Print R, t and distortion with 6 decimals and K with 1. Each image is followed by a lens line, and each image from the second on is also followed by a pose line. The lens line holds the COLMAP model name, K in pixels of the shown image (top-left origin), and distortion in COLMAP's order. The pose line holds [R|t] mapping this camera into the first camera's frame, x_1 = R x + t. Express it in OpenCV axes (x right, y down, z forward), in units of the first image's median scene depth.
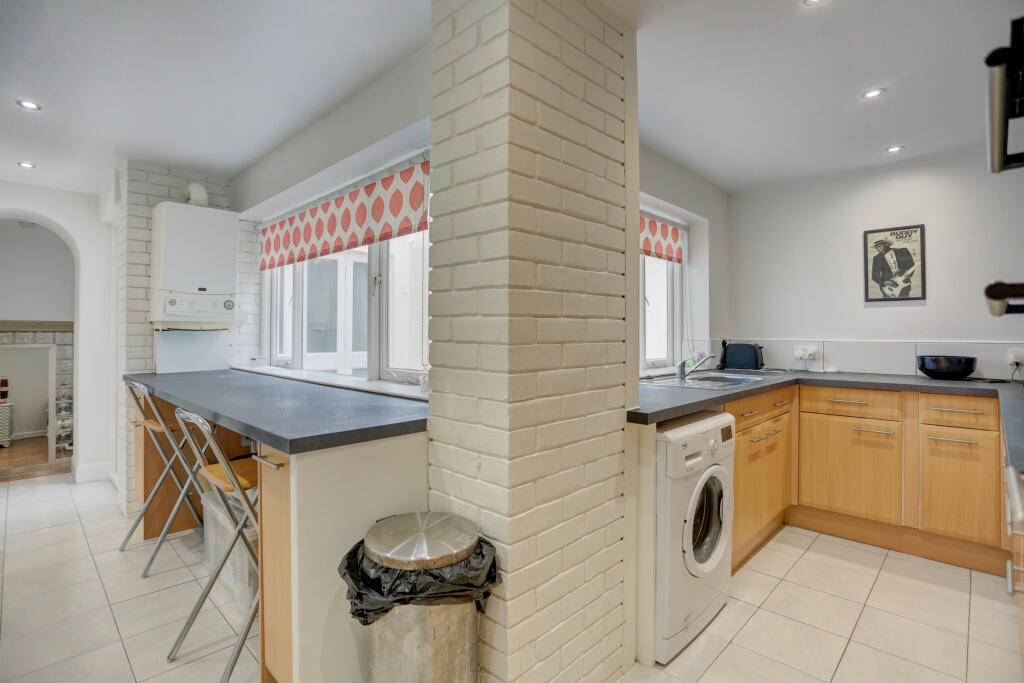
lens RADIAL K [[504.6, 0, 503.2], [0, 504.6, 331.6], [0, 0, 1]] dist [-0.071257, 0.034424]
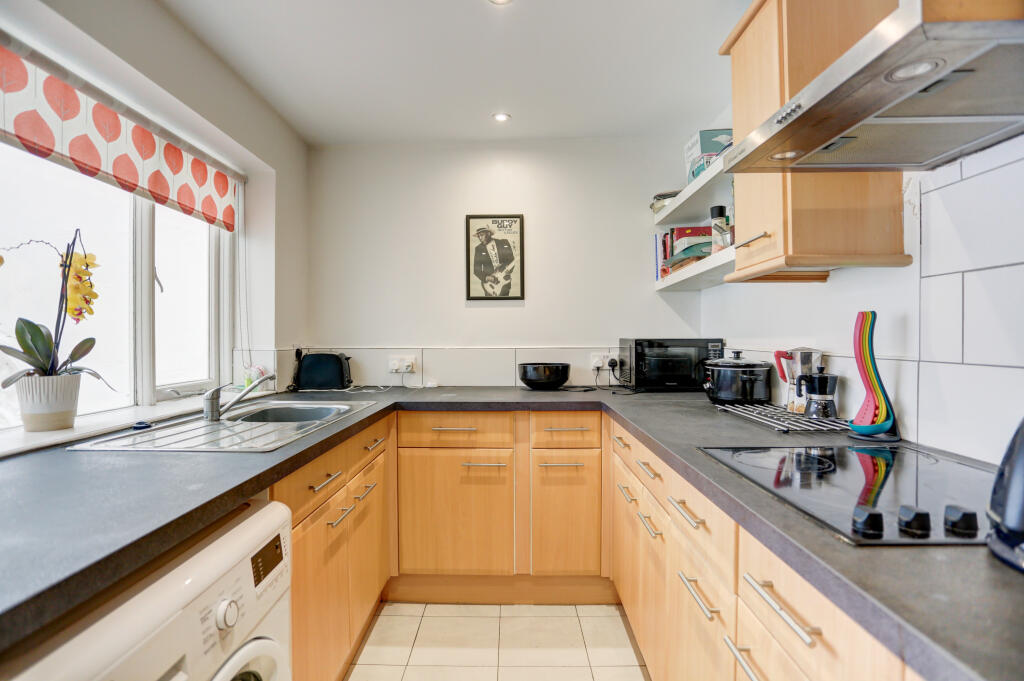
lens RADIAL K [[504.6, 0, 503.2], [0, 504.6, 330.6], [0, 0, 1]] dist [-0.071257, 0.034424]
pose [[0.720144, 0.005729, 0.693801, 0.199580], [0.003562, 0.999922, -0.011955, 0.001073], [-0.693815, 0.011081, 0.720068, 0.358630]]
